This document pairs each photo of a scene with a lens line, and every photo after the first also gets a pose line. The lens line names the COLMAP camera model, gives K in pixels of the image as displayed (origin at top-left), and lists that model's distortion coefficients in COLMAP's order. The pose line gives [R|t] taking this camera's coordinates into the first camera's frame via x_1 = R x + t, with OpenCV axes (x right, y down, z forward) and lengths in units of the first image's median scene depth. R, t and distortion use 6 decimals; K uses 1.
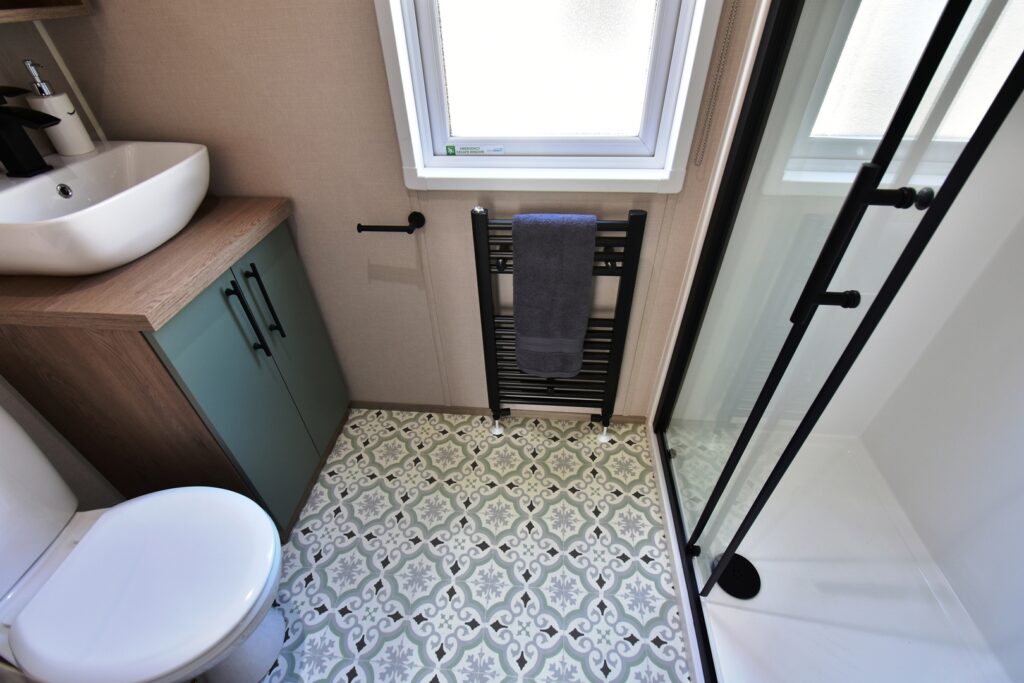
lens RADIAL K [[449.2, 0, 508.4], [0, 449.2, 337.3], [0, 0, 1]] dist [0.000447, -0.002235]
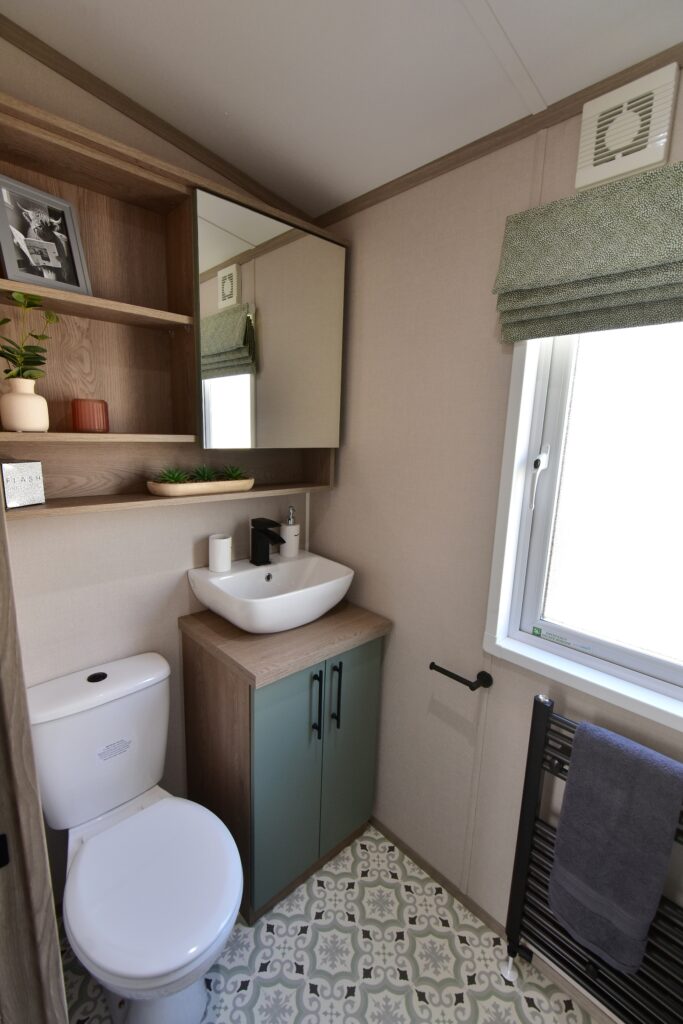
lens RADIAL K [[449.2, 0, 337.1], [0, 449.2, 521.3], [0, 0, 1]] dist [0.000447, -0.002235]
pose [[0.748371, 0.182965, -0.637545, 0.143455], [-0.456837, 0.839050, -0.295457, -0.109120], [0.480874, 0.512366, 0.711506, -0.101319]]
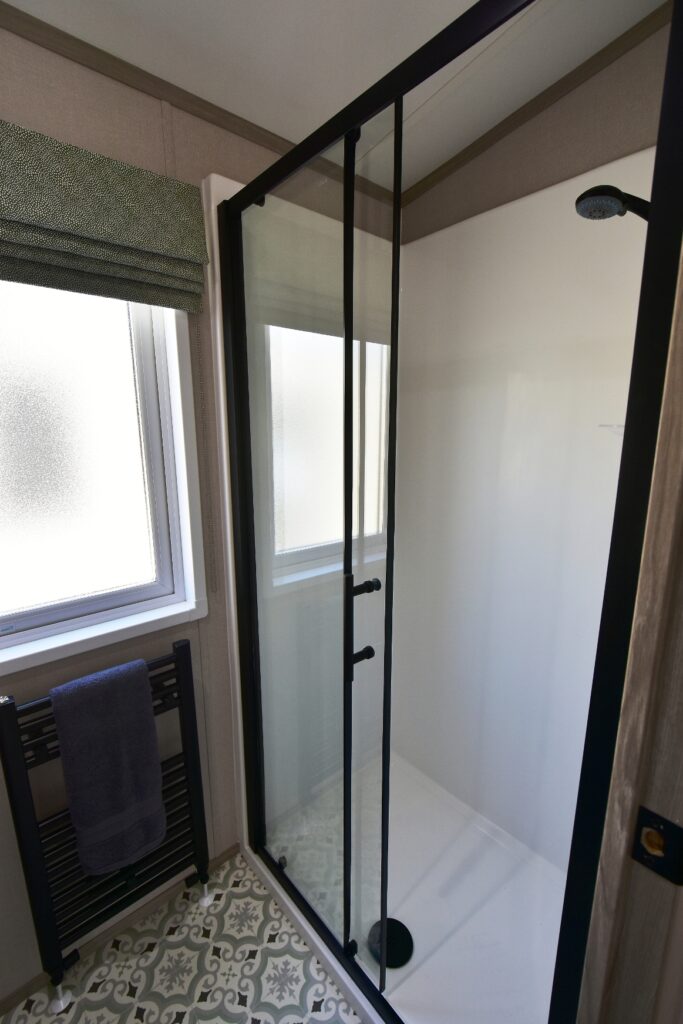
lens RADIAL K [[449.2, 0, 338.0], [0, 449.2, 516.3], [0, 0, 1]] dist [0.000447, -0.002235]
pose [[0.691784, -0.124707, 0.711255, -0.178652], [0.449928, 0.844846, -0.289481, -0.043776], [-0.564801, 0.520272, 0.640560, -0.082180]]
